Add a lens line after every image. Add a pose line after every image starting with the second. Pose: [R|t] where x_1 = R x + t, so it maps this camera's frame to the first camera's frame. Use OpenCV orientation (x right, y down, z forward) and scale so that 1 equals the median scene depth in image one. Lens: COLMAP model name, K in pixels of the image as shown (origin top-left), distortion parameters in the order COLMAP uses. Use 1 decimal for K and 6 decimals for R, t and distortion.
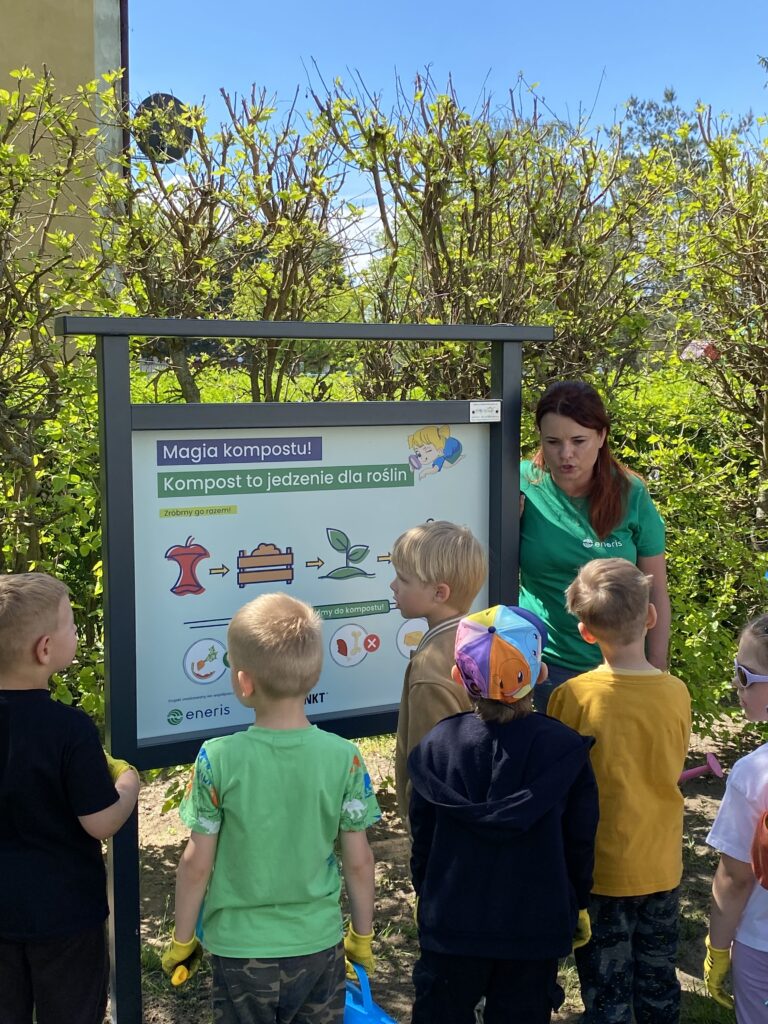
lens RADIAL K [[1224.0, 0, 384.0], [0, 1224.0, 513.2], [0, 0, 1]] dist [0.002609, 0.000000]
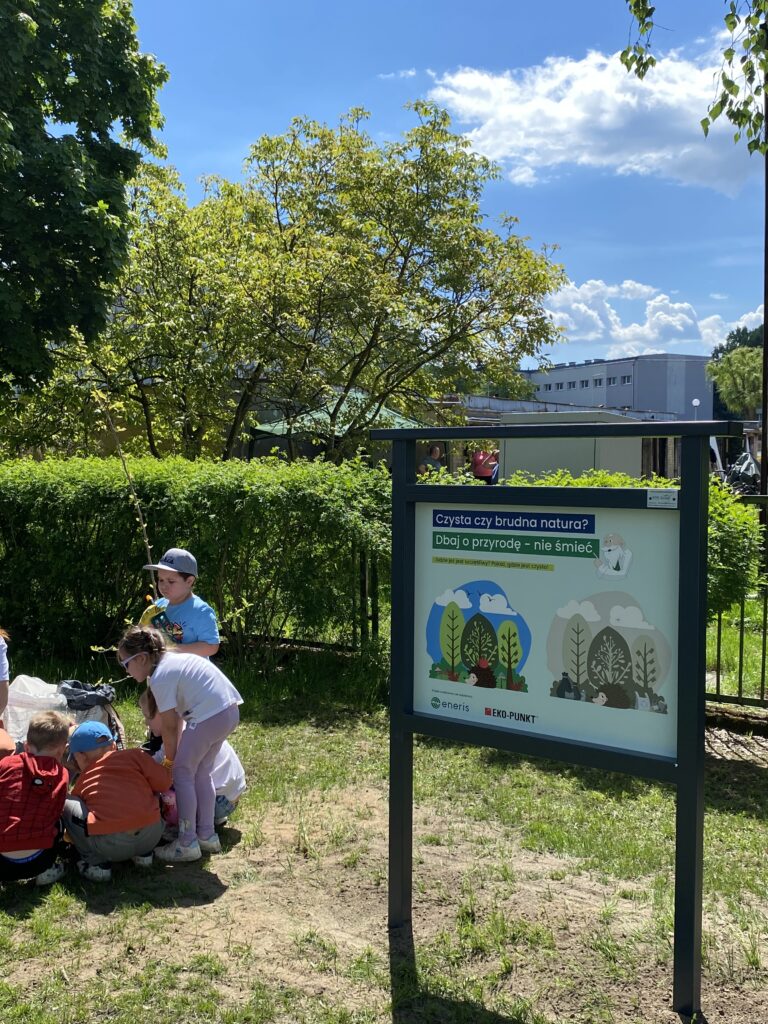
lens RADIAL K [[1099.8, 0, 384.1], [0, 1099.8, 511.2], [0, 0, 1]] dist [0.005682, 0.000000]
pose [[0.403540, 0.043190, -0.913942, 0.951535], [-0.098822, 0.995099, 0.003392, -0.053638], [0.909610, 0.088949, 0.405830, 0.395651]]
